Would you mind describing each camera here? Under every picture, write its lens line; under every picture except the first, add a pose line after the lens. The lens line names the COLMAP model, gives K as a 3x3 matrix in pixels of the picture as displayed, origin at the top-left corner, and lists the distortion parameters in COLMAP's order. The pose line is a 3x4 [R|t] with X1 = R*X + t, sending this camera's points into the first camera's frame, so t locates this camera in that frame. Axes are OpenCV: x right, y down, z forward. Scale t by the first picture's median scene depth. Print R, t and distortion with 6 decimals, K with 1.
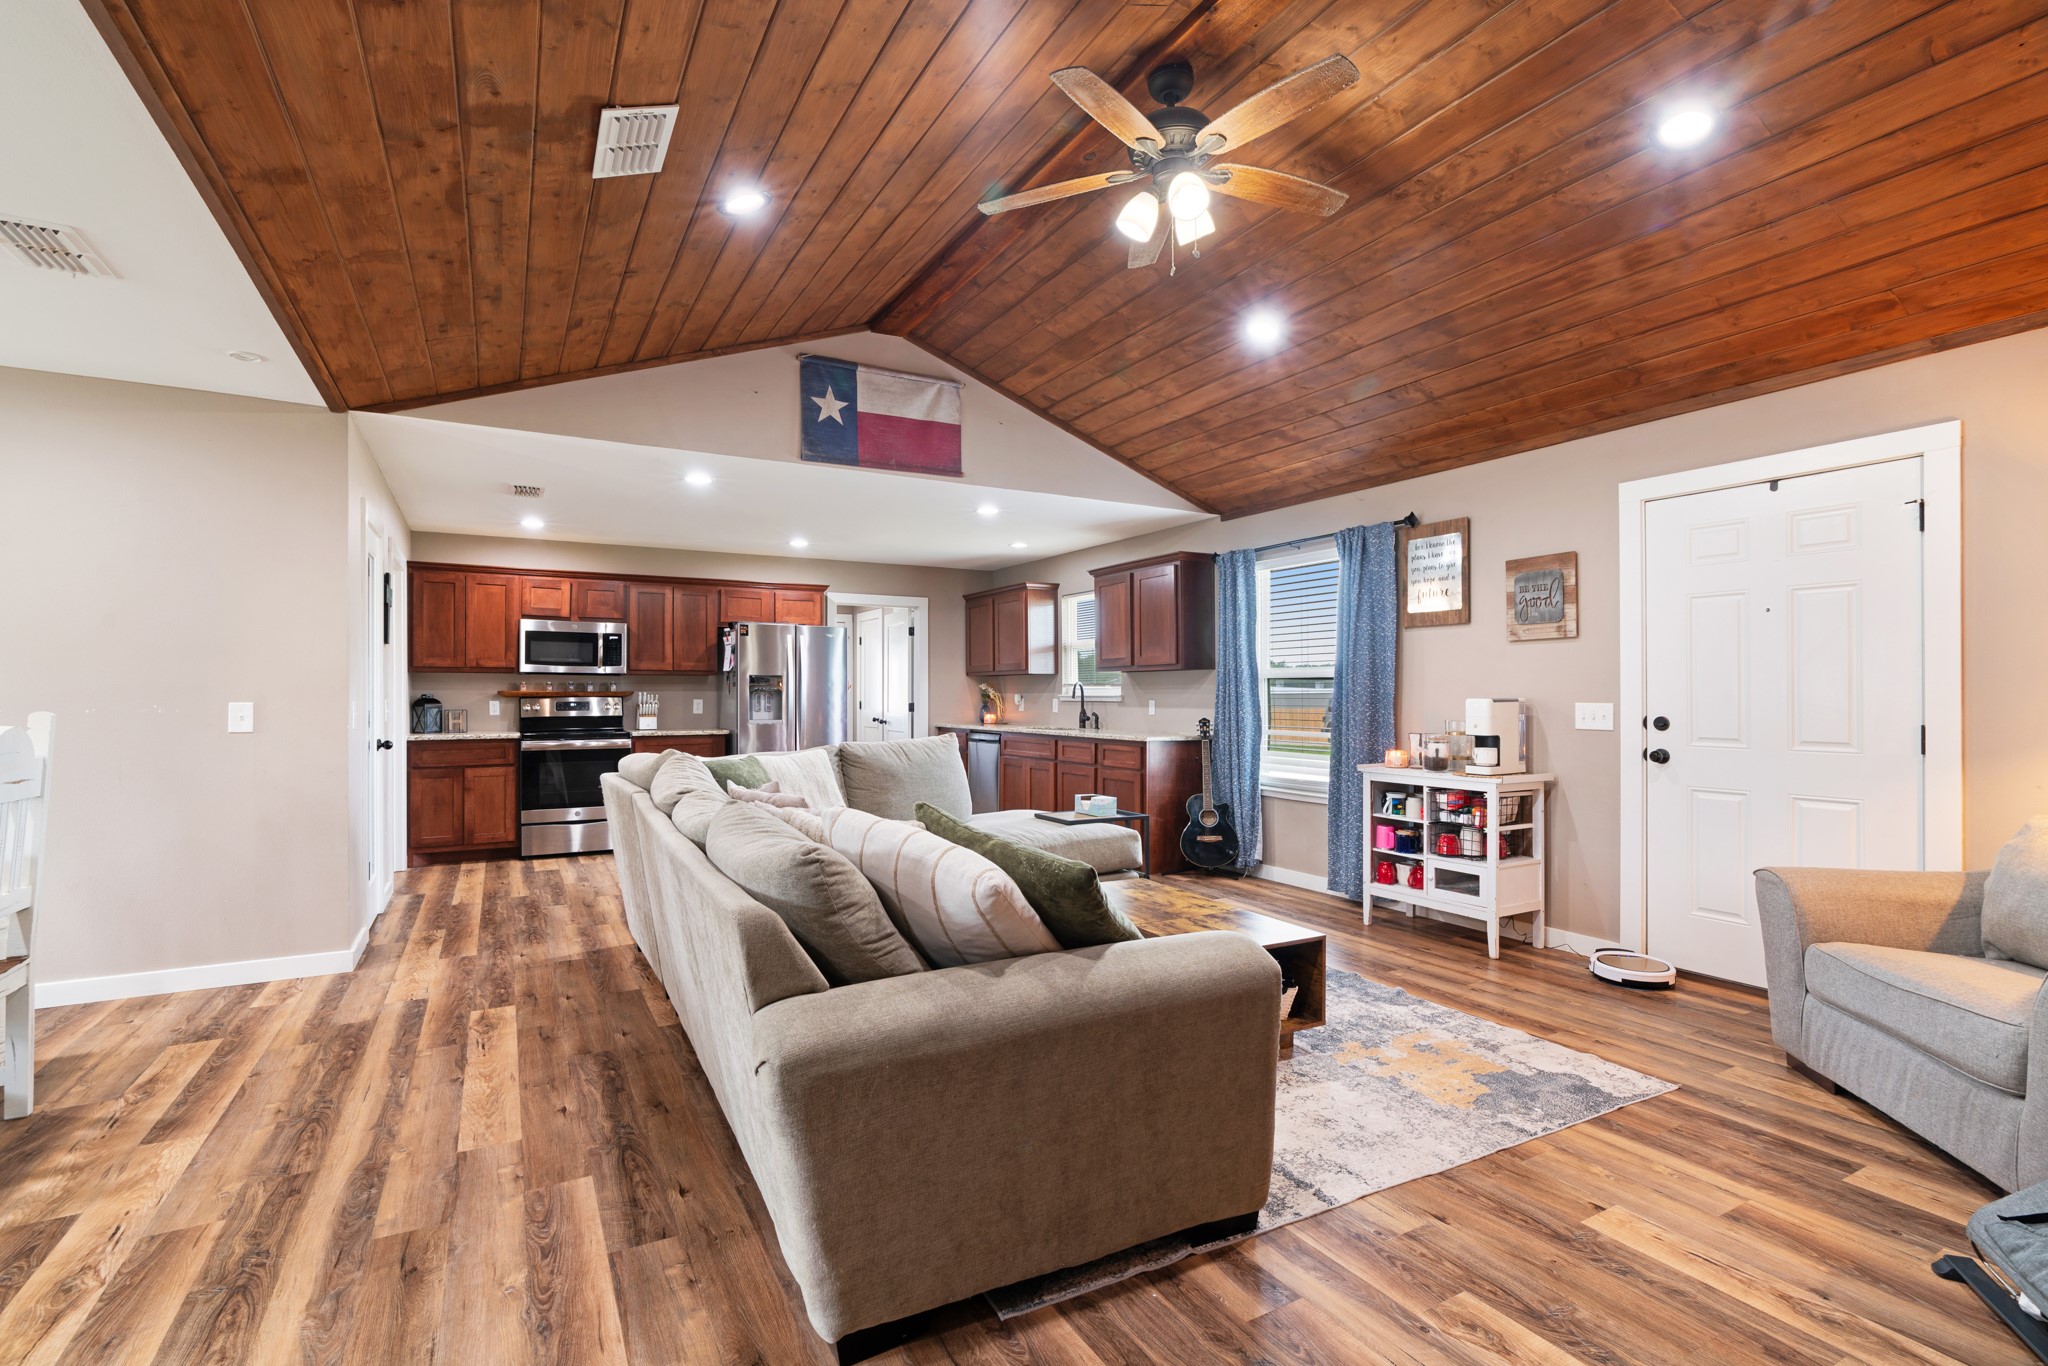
lens RADIAL K [[925.7, 0, 1003.0], [0, 925.7, 700.4], [0, 0, 1]] dist [-0.005459, 0.003131]
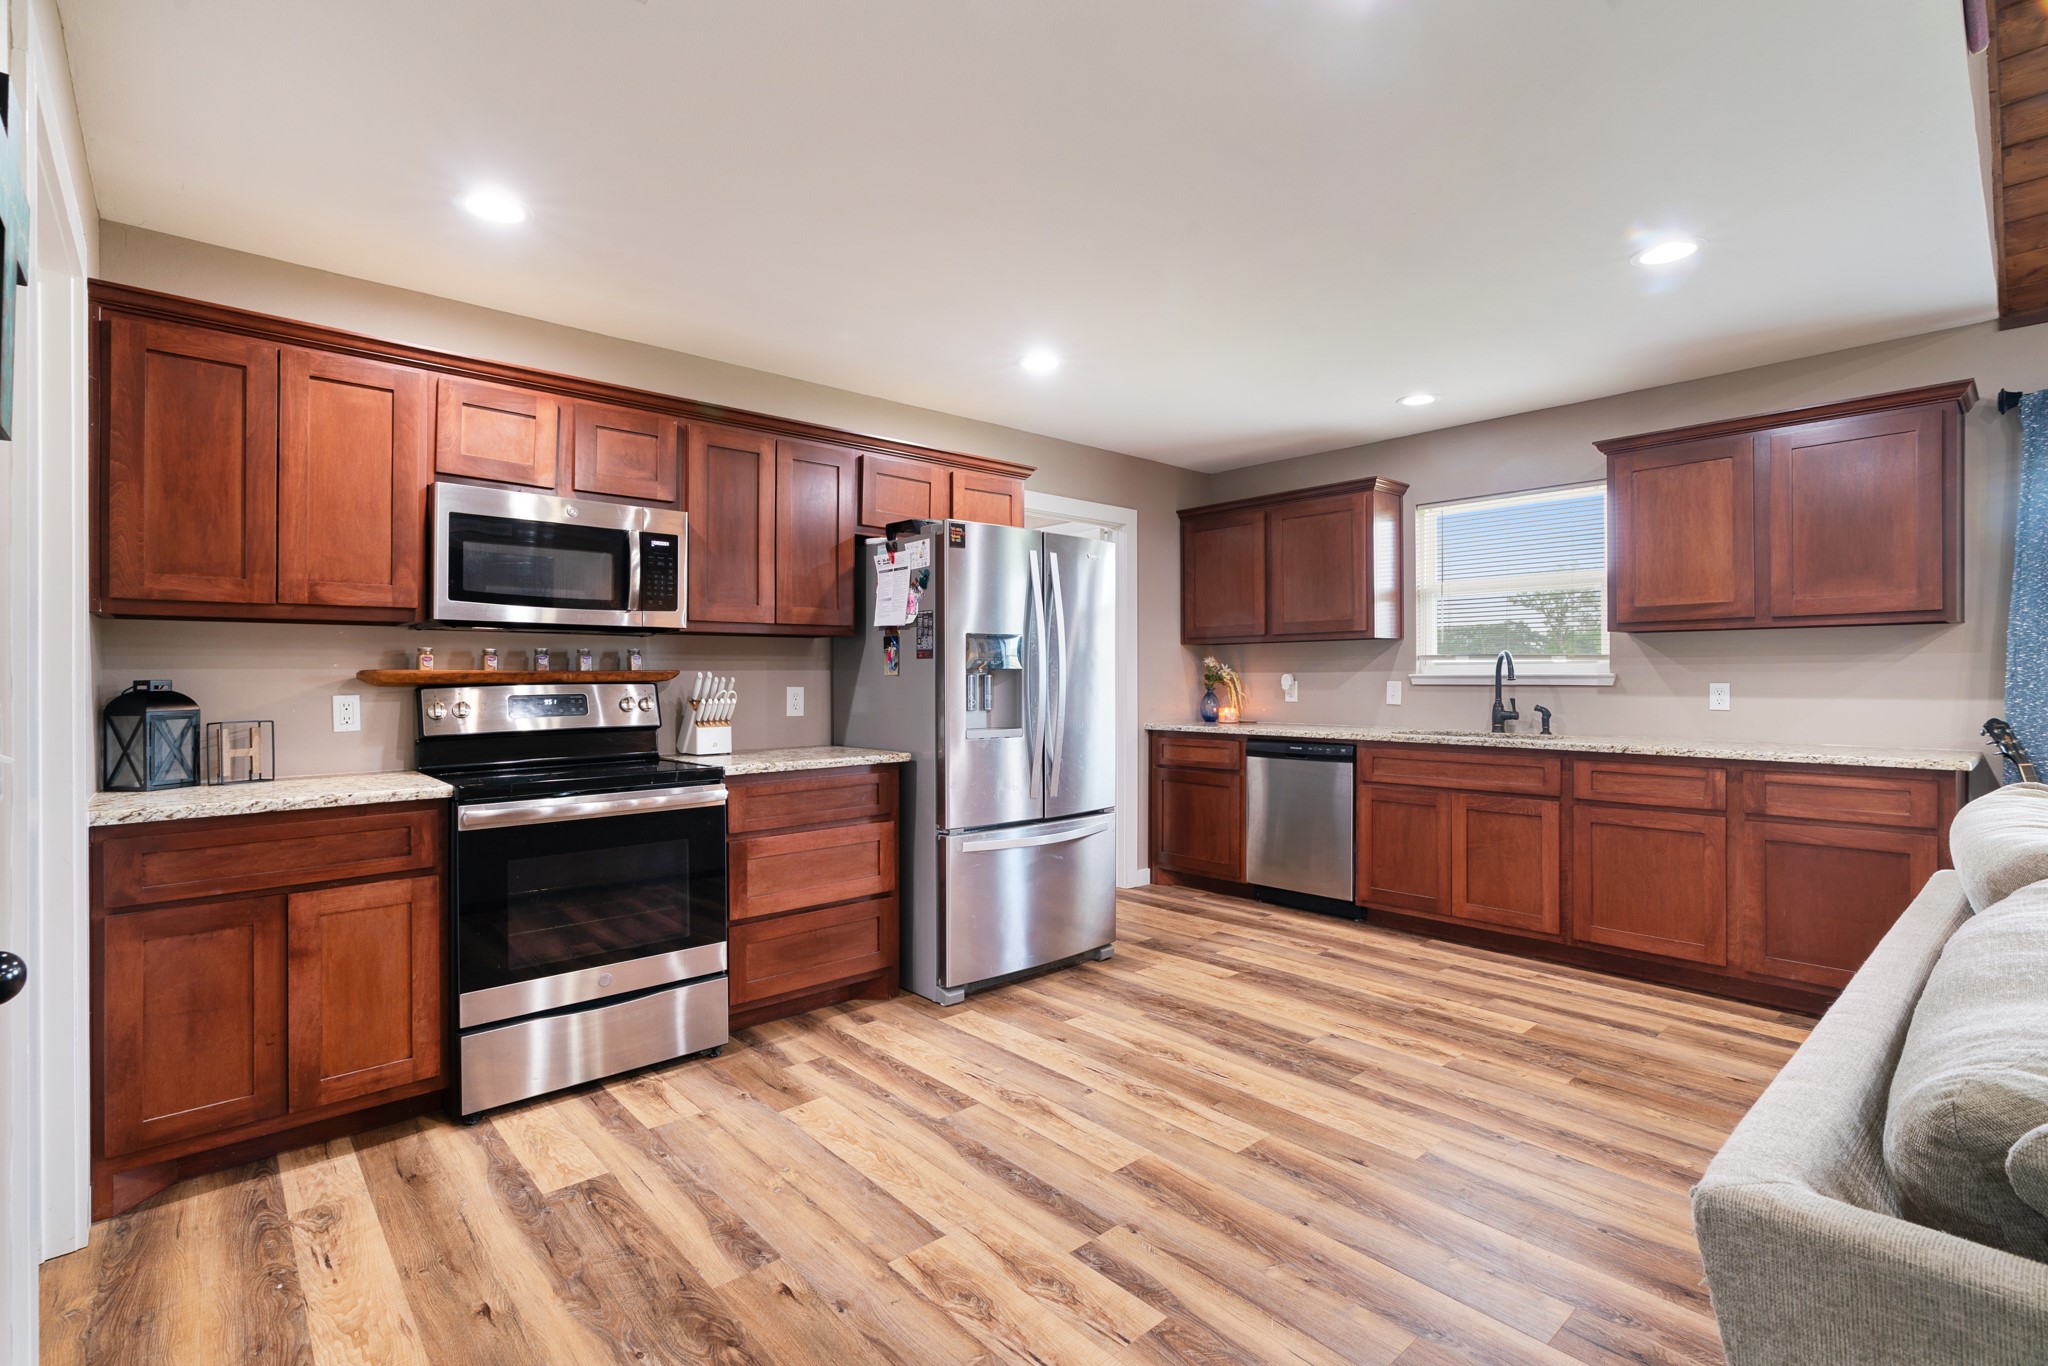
lens RADIAL K [[925.7, 0, 994.0], [0, 925.7, 680.5], [0, 0, 1]] dist [-0.005459, 0.003131]
pose [[0.976433, -0.006101, 0.215732, -0.390910], [0.006518, 0.999978, -0.001222, -0.003808], [-0.215720, 0.002599, 0.976452, 0.593916]]
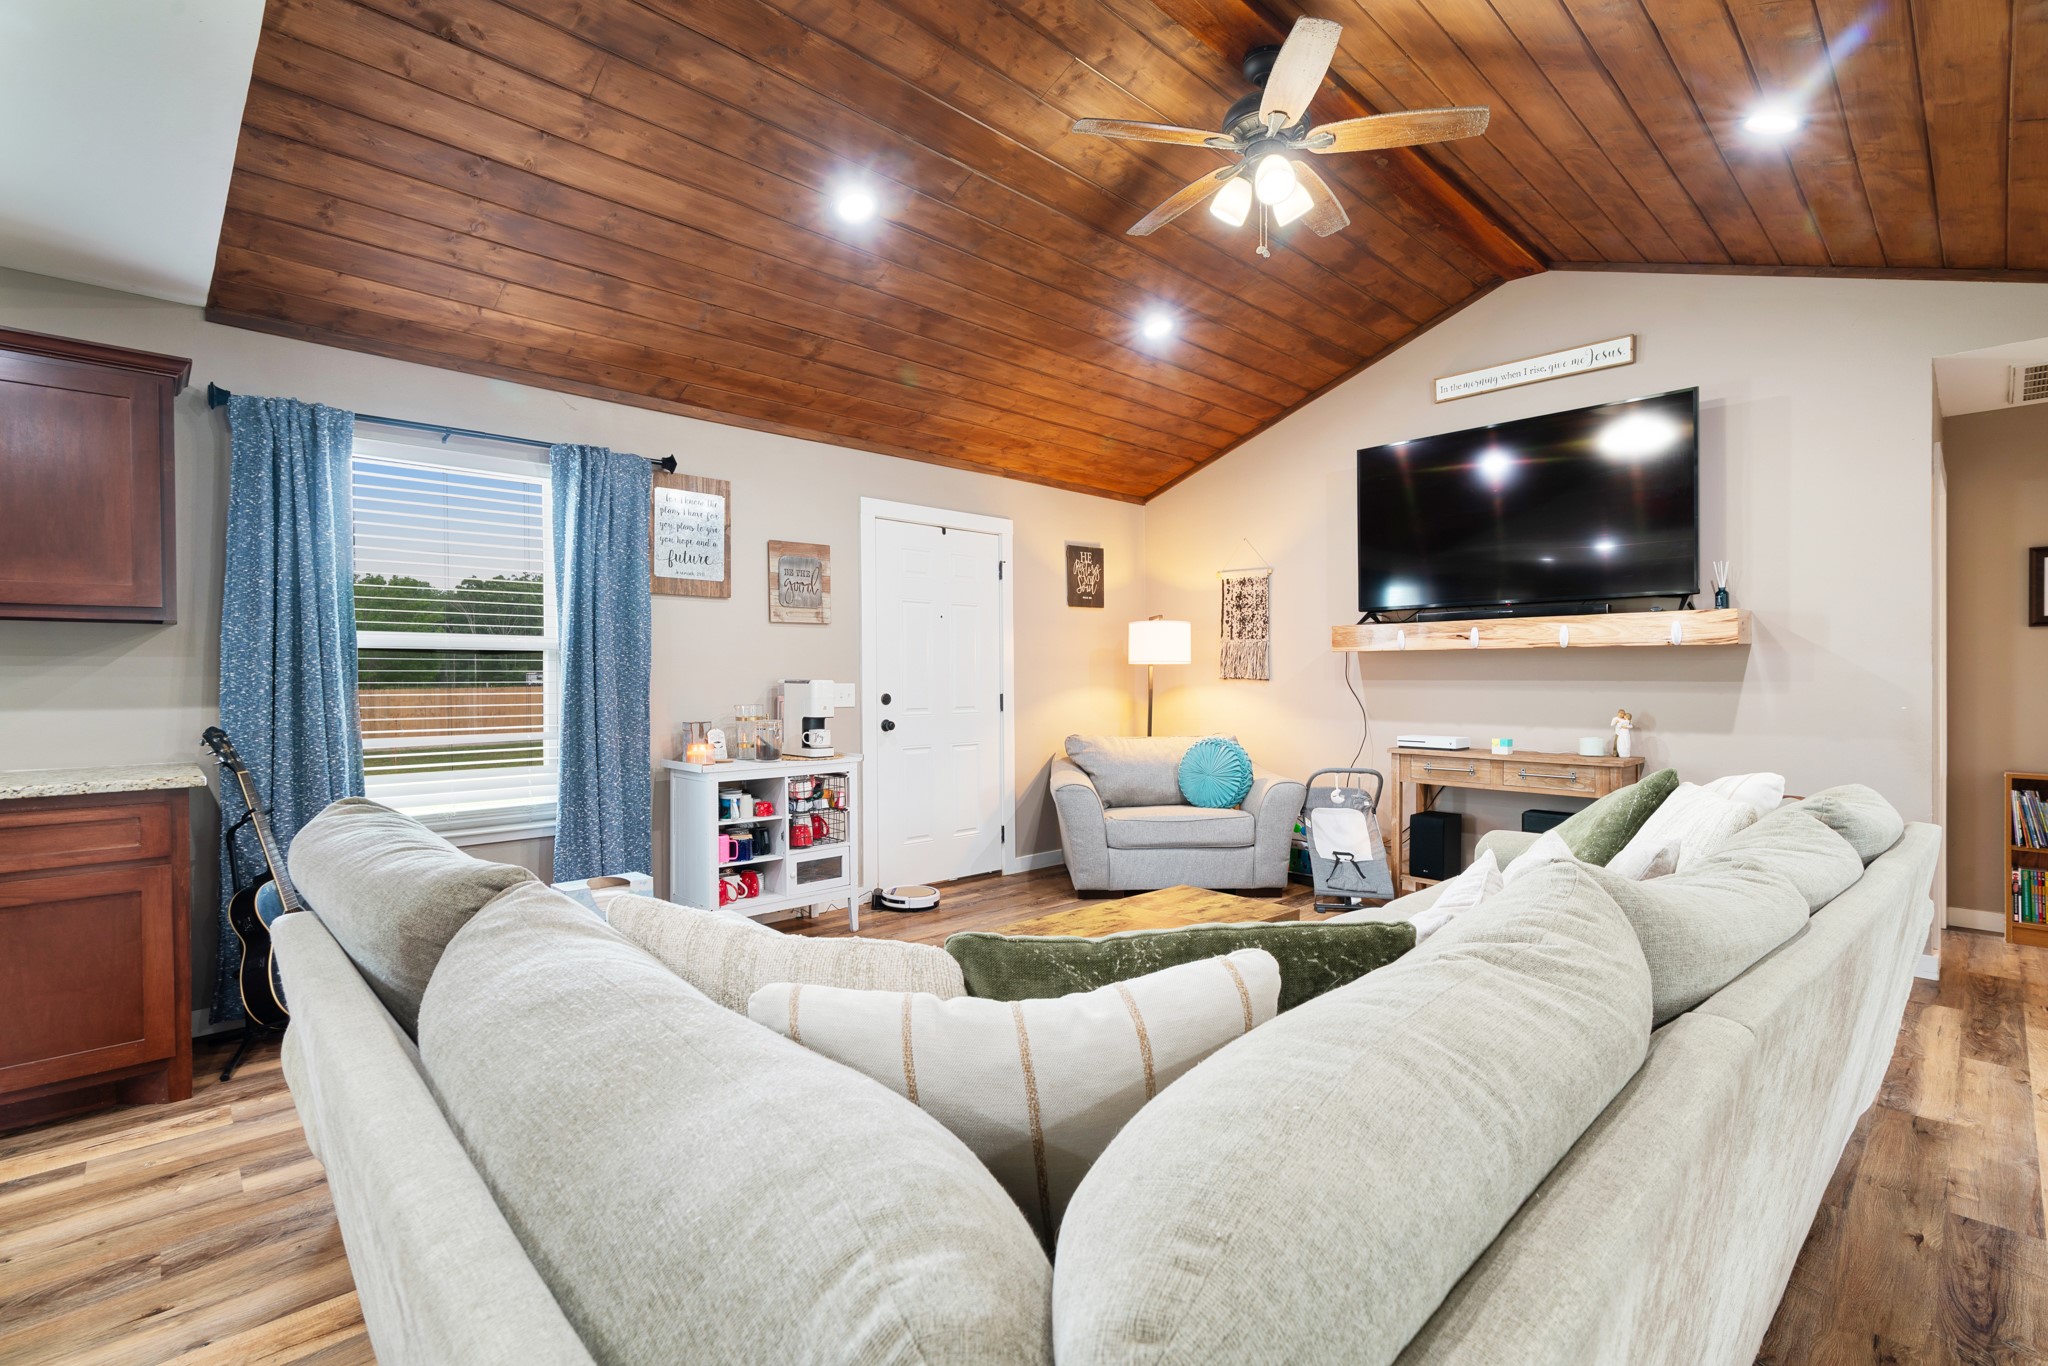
lens RADIAL K [[925.7, 0, 1019.8], [0, 925.7, 686.4], [0, 0, 1]] dist [-0.005459, 0.003131]
pose [[-0.255741, -0.009023, 0.966703, -0.323266], [0.009053, 0.999890, 0.011727, -0.003000], [-0.966703, 0.011750, -0.255631, 0.679533]]
